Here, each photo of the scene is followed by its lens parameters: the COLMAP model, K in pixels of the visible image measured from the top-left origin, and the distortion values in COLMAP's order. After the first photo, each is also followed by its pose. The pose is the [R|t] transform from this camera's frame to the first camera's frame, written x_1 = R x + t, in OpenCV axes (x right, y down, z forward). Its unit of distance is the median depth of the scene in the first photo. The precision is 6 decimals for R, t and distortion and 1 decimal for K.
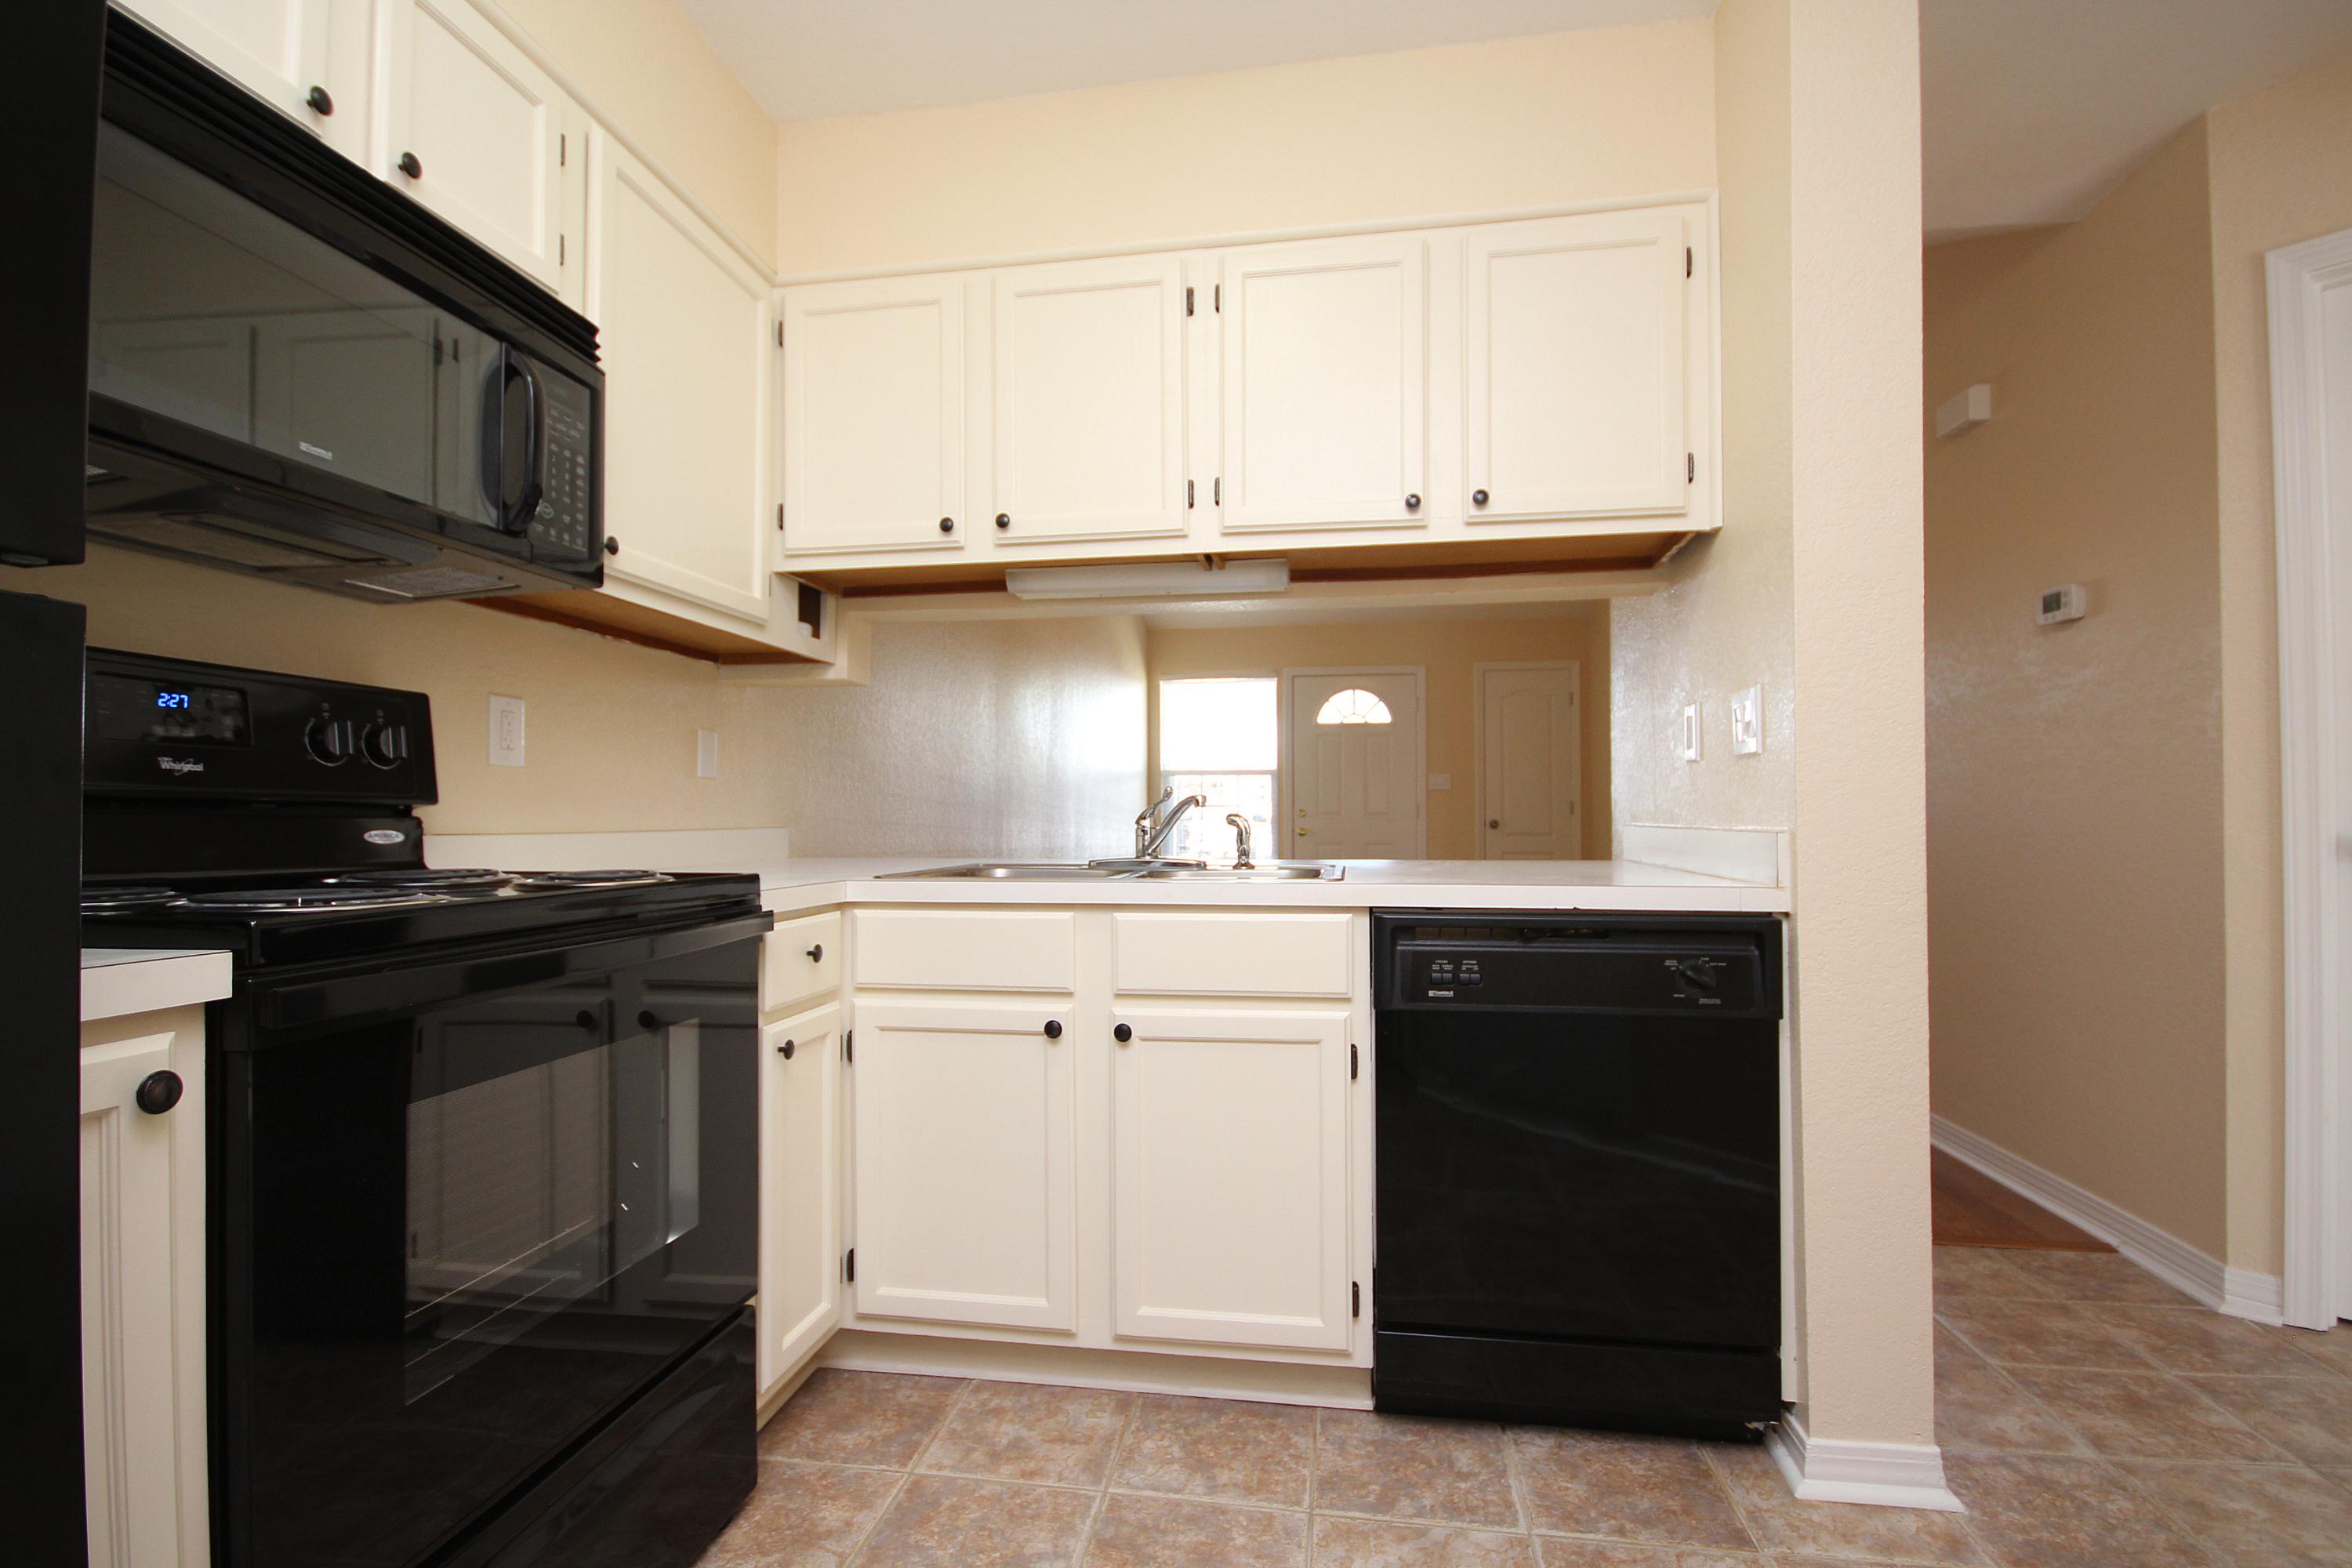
lens RADIAL K [[1083.1, 0, 1180.3], [0, 1083.1, 791.9], [0, 0, 1]] dist [-0.006517, -0.004081]
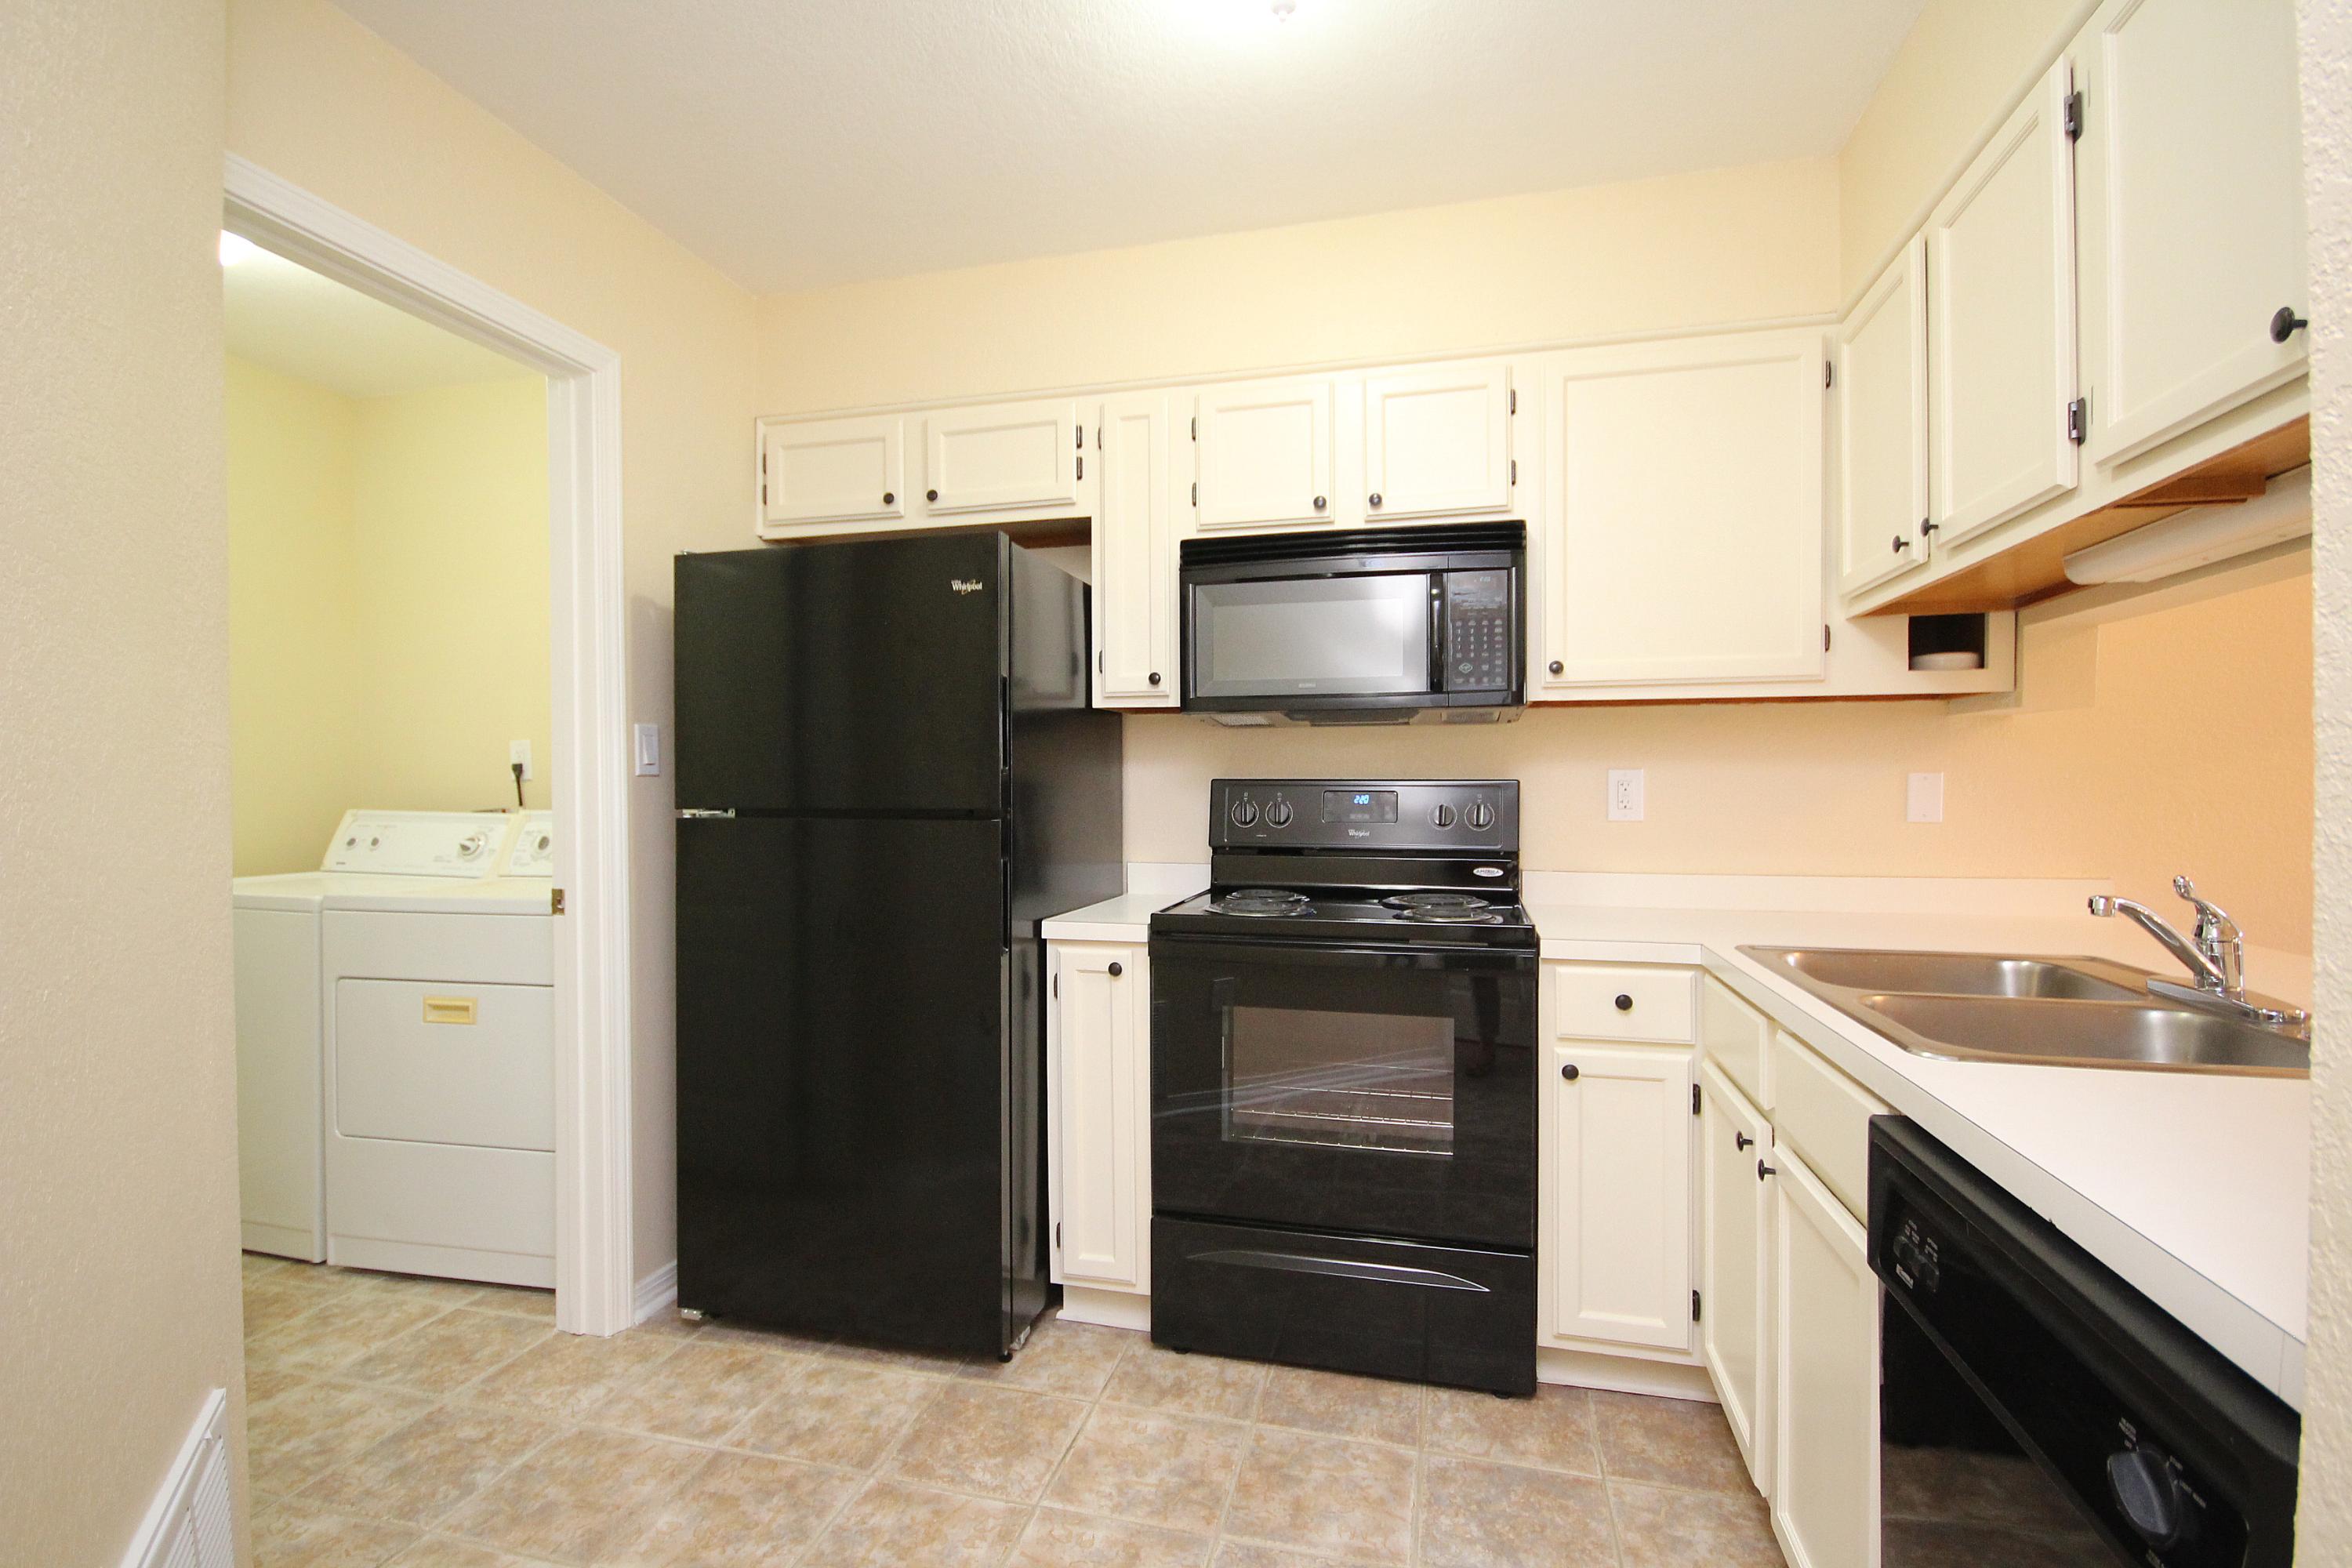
lens RADIAL K [[1083.1, 0, 1168.3], [0, 1083.1, 787.1], [0, 0, 1]] dist [-0.006517, -0.004081]
pose [[-0.118867, 0.006835, -0.992887, 0.936694], [0.026880, 0.999632, 0.003663, -0.104359], [0.992546, -0.026253, -0.119007, 0.728385]]
